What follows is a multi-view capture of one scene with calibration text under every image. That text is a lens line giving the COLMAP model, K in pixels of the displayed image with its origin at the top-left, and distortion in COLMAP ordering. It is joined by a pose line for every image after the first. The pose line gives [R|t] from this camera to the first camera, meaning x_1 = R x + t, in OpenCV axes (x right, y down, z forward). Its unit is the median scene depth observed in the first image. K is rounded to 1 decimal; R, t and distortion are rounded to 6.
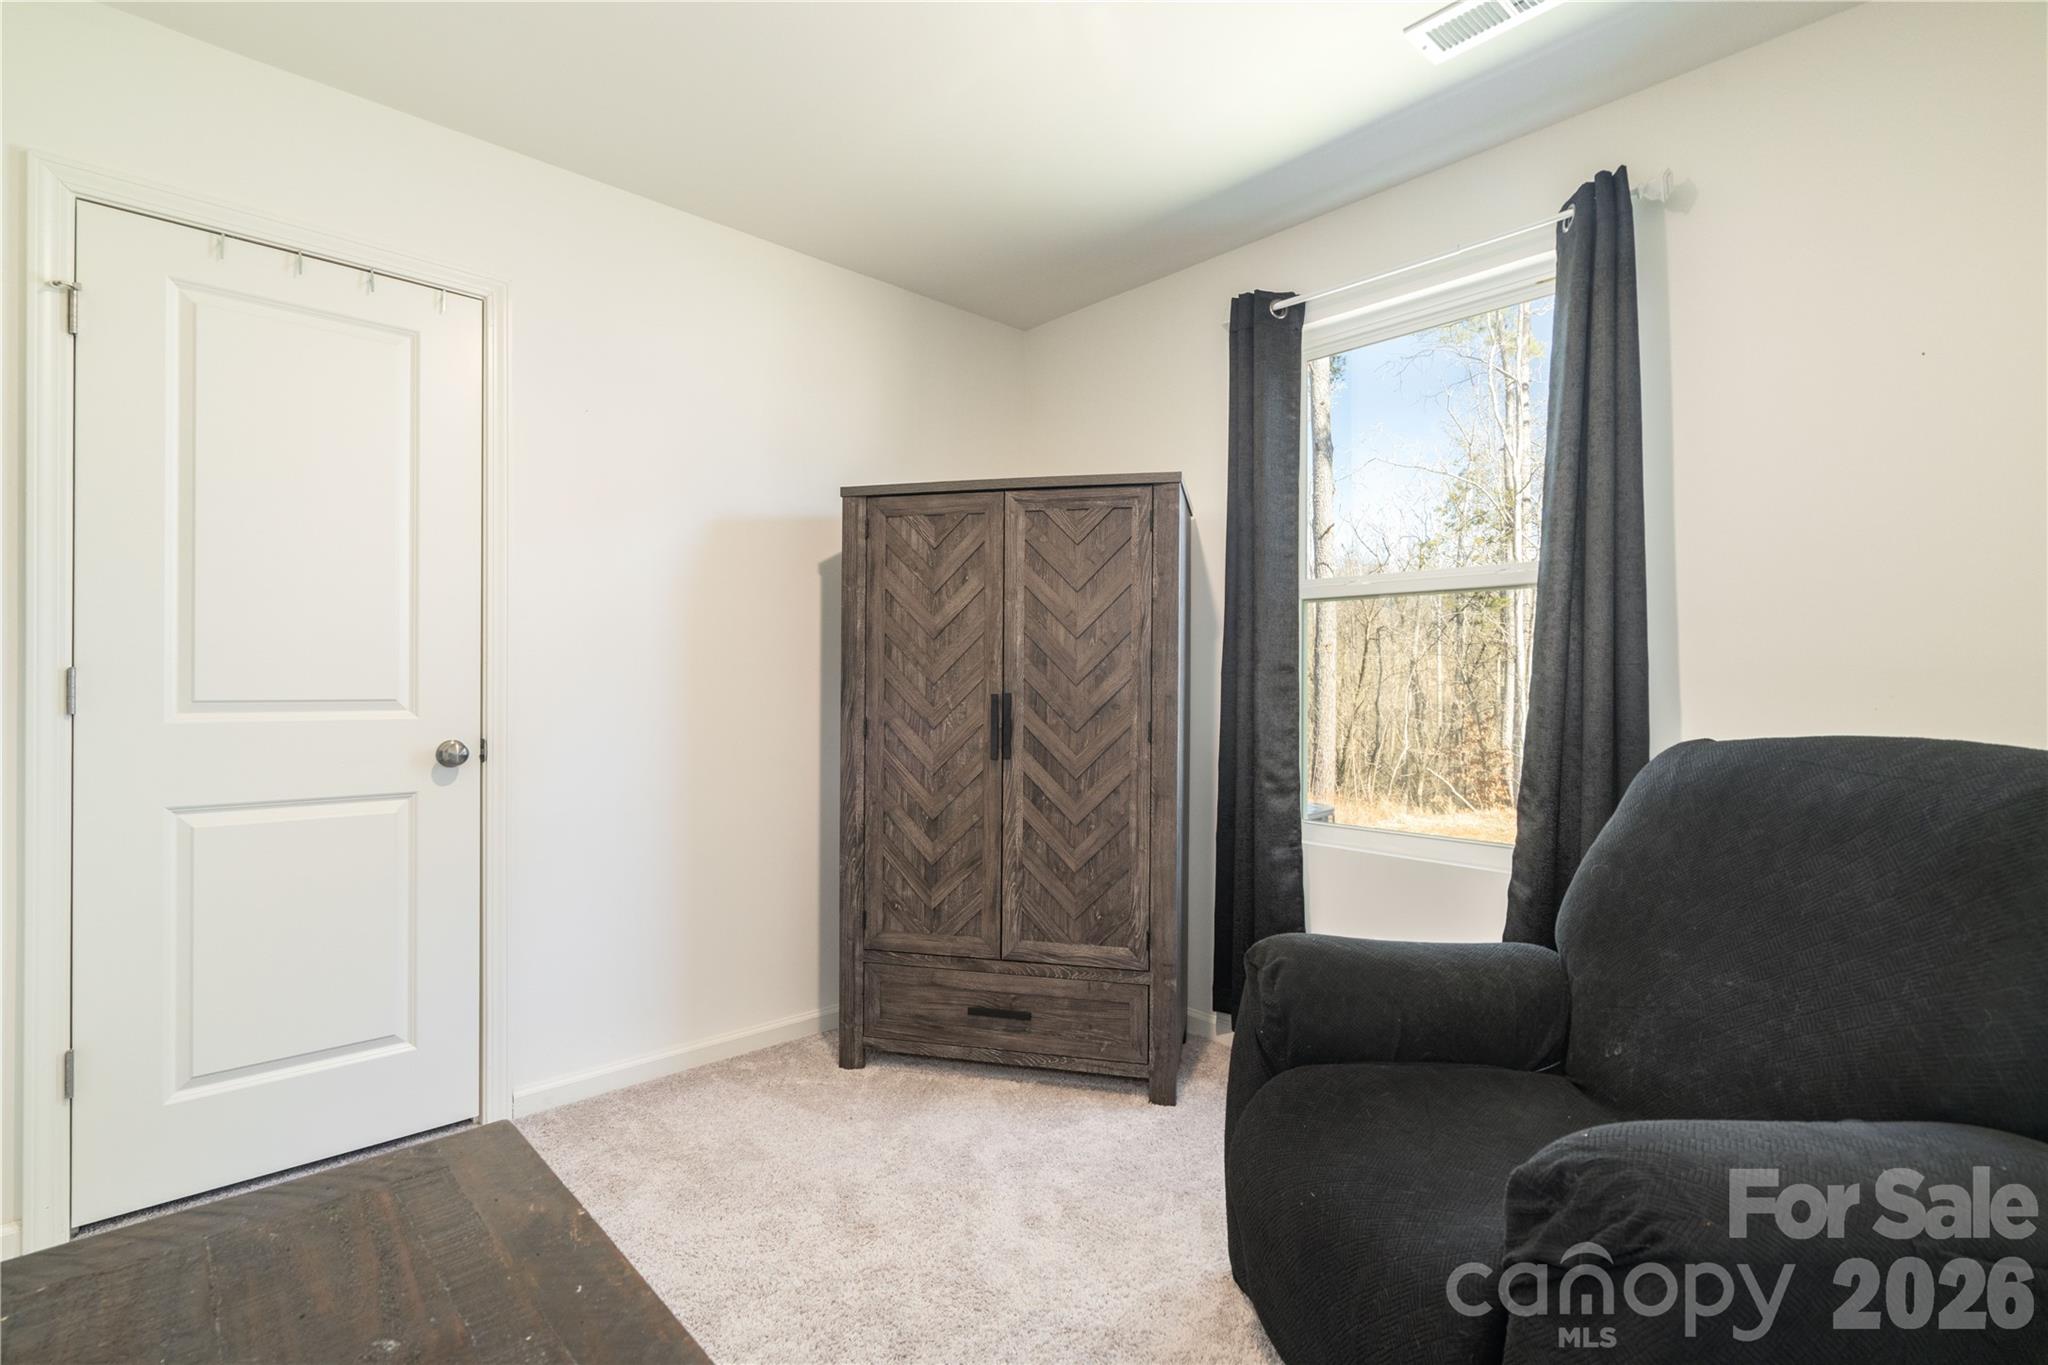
lens RADIAL K [[944.8, 0, 1026.2], [0, 944.8, 685.8], [0, 0, 1]] dist [-0.004106, 0.003435]
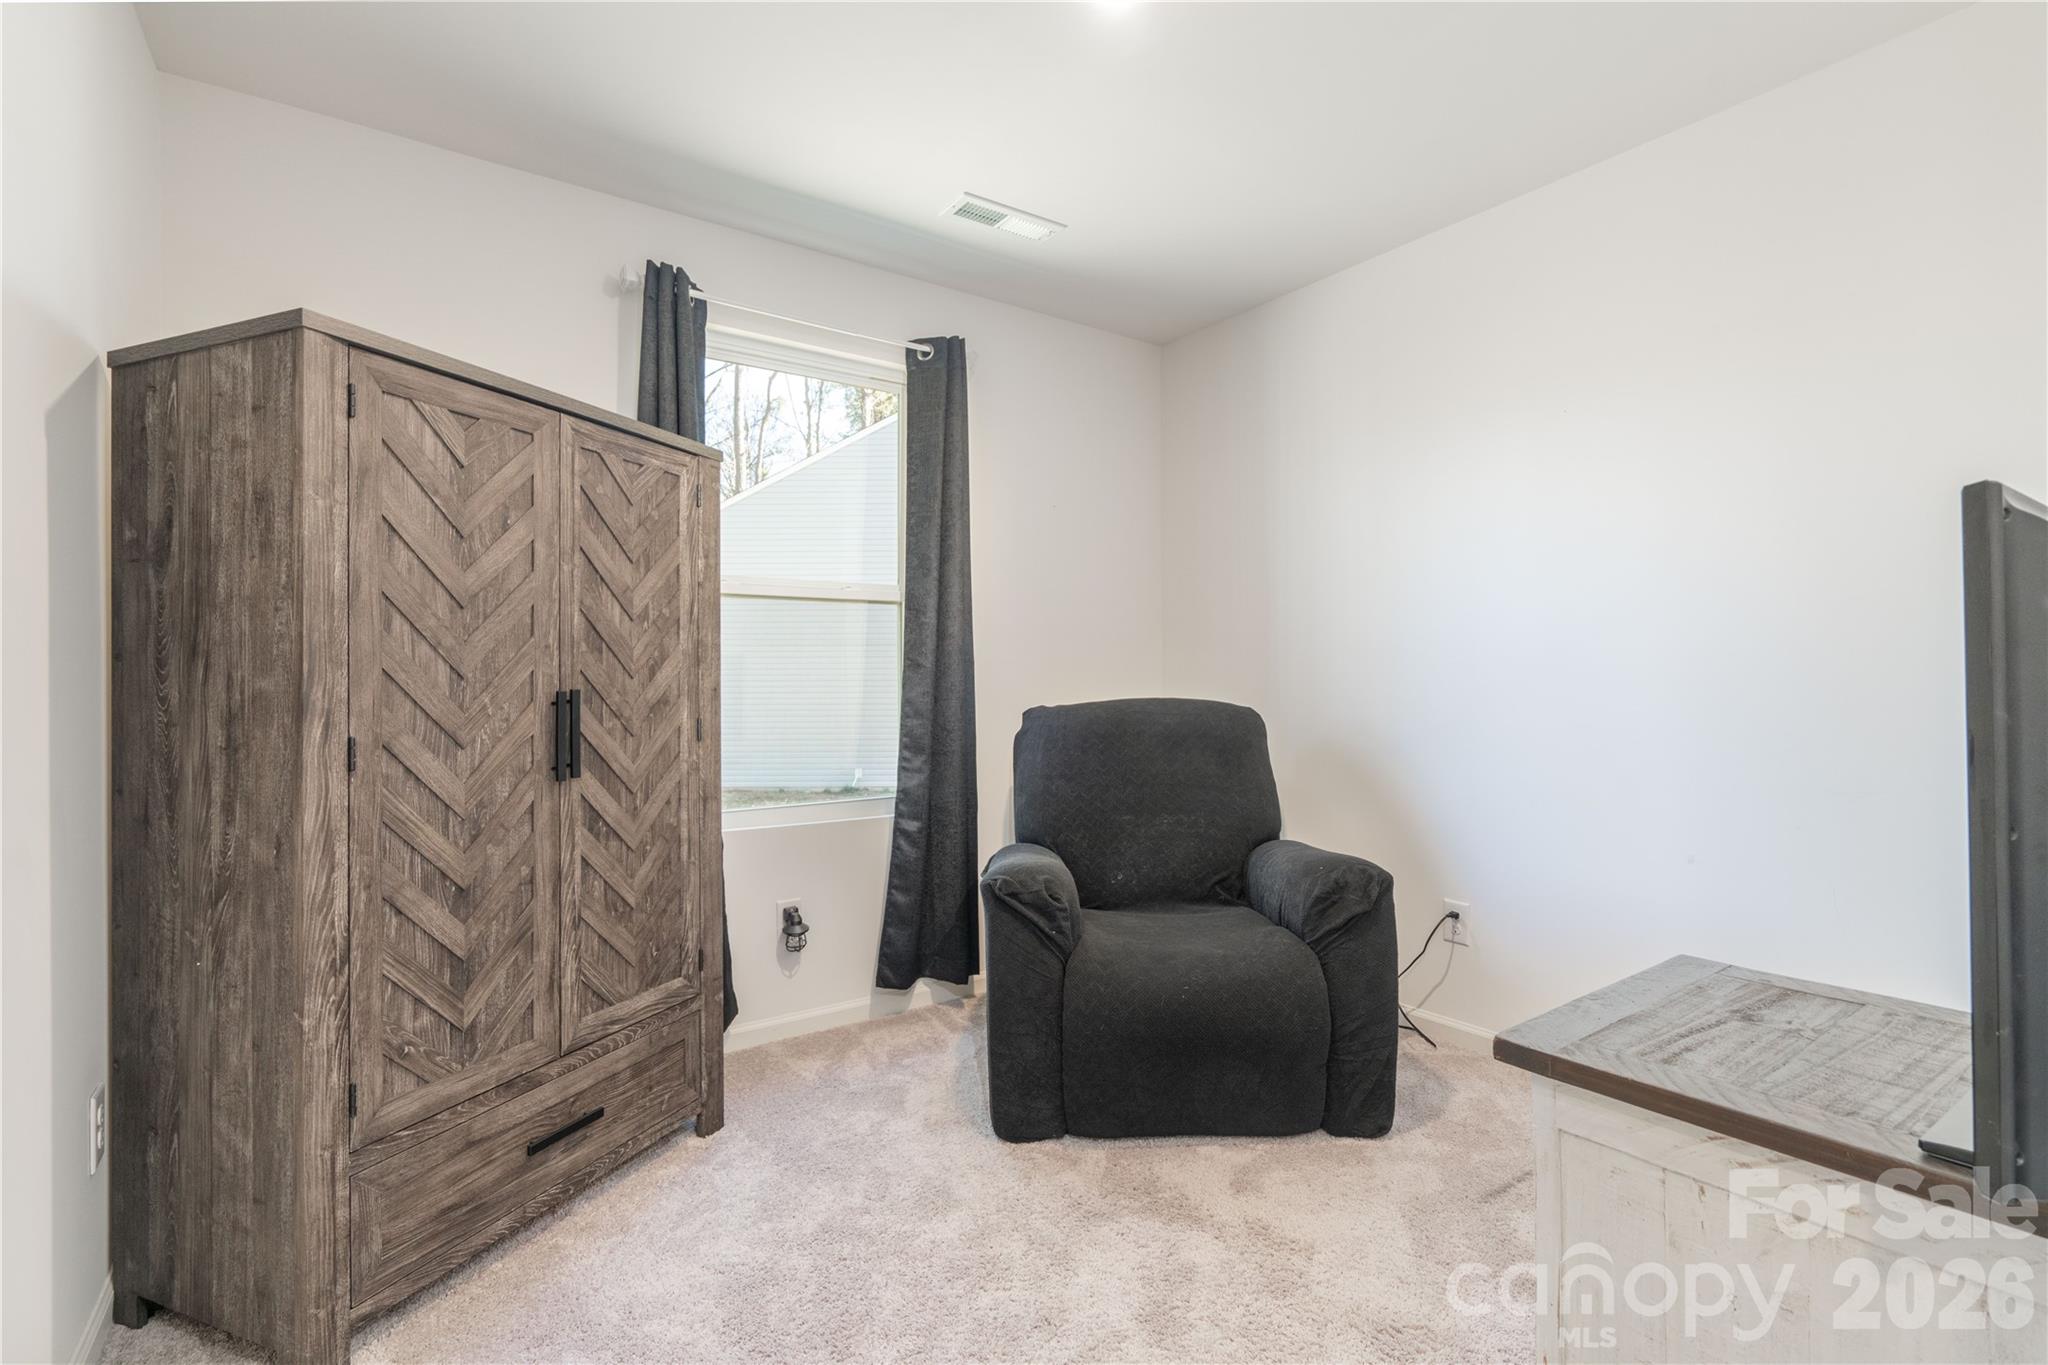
lens RADIAL K [[944.8, 0, 1026.9], [0, 944.8, 672.8], [0, 0, 1]] dist [-0.004106, 0.003435]
pose [[0.133064, -0.000230, 0.991107, -0.696099], [0.005430, 0.999985, -0.000497, -0.002978], [-0.991093, 0.005448, 0.133063, 0.545729]]
